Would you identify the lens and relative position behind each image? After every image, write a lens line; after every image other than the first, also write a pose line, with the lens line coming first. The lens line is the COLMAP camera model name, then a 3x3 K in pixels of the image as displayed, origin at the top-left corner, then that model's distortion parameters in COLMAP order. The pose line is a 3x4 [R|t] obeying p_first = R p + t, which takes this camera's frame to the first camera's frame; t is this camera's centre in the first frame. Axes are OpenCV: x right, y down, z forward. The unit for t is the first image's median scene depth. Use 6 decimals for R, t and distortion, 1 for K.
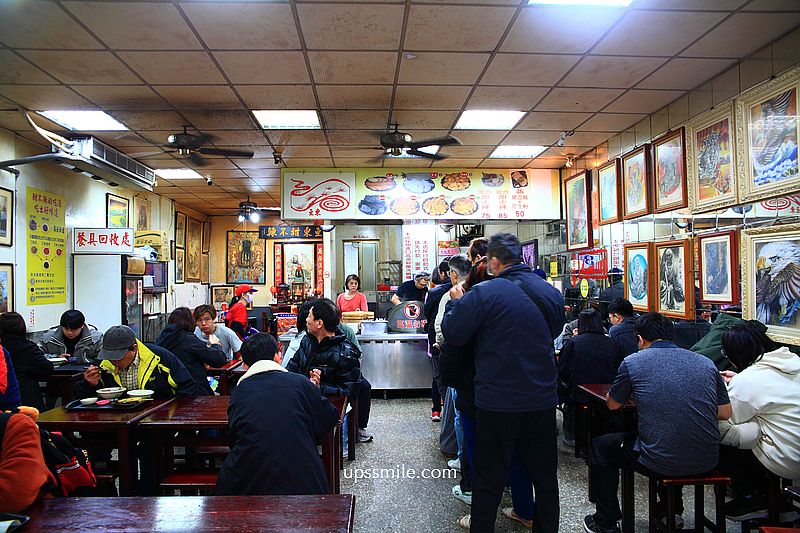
lens RADIAL K [[540.6, 0, 400.0], [0, 540.6, 266.5], [0, 0, 1]] dist [-0.100170, 0.089433]
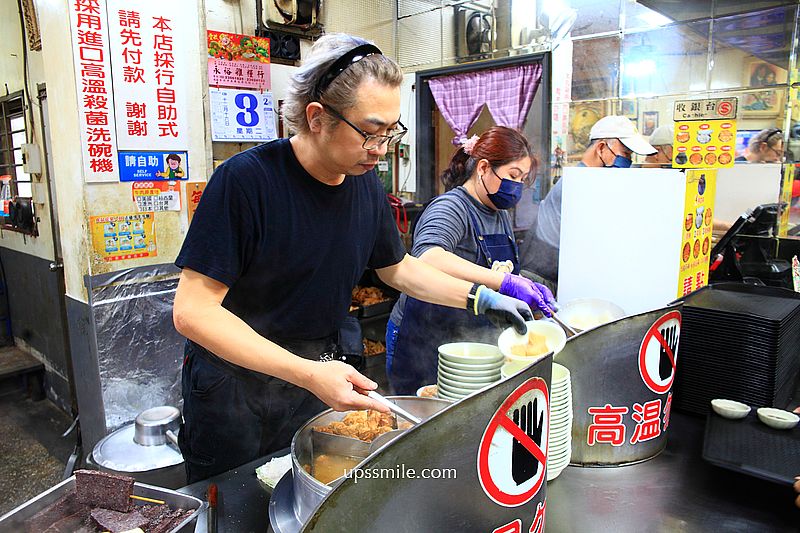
lens RADIAL K [[583.9, 0, 400.2], [0, 583.9, 254.7], [0, 0, 1]] dist [-0.048005, 0.006323]
pose [[0.724711, -0.097919, 0.682060, -0.049342], [-0.019328, 0.986573, 0.162173, 0.011630], [-0.688781, -0.130711, 0.713088, 0.554905]]
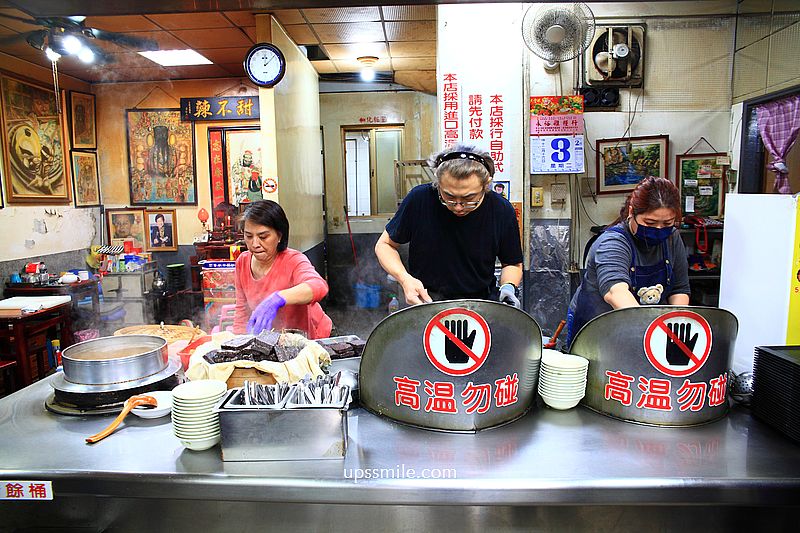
lens RADIAL K [[540.6, 0, 400.0], [0, 540.6, 266.5], [0, 0, 1]] dist [-0.100170, 0.089433]
pose [[0.995668, 0.007095, -0.092711, 0.011634], [0.008013, 0.986827, 0.161582, 0.008103], [0.092636, -0.161625, 0.982495, 0.464136]]
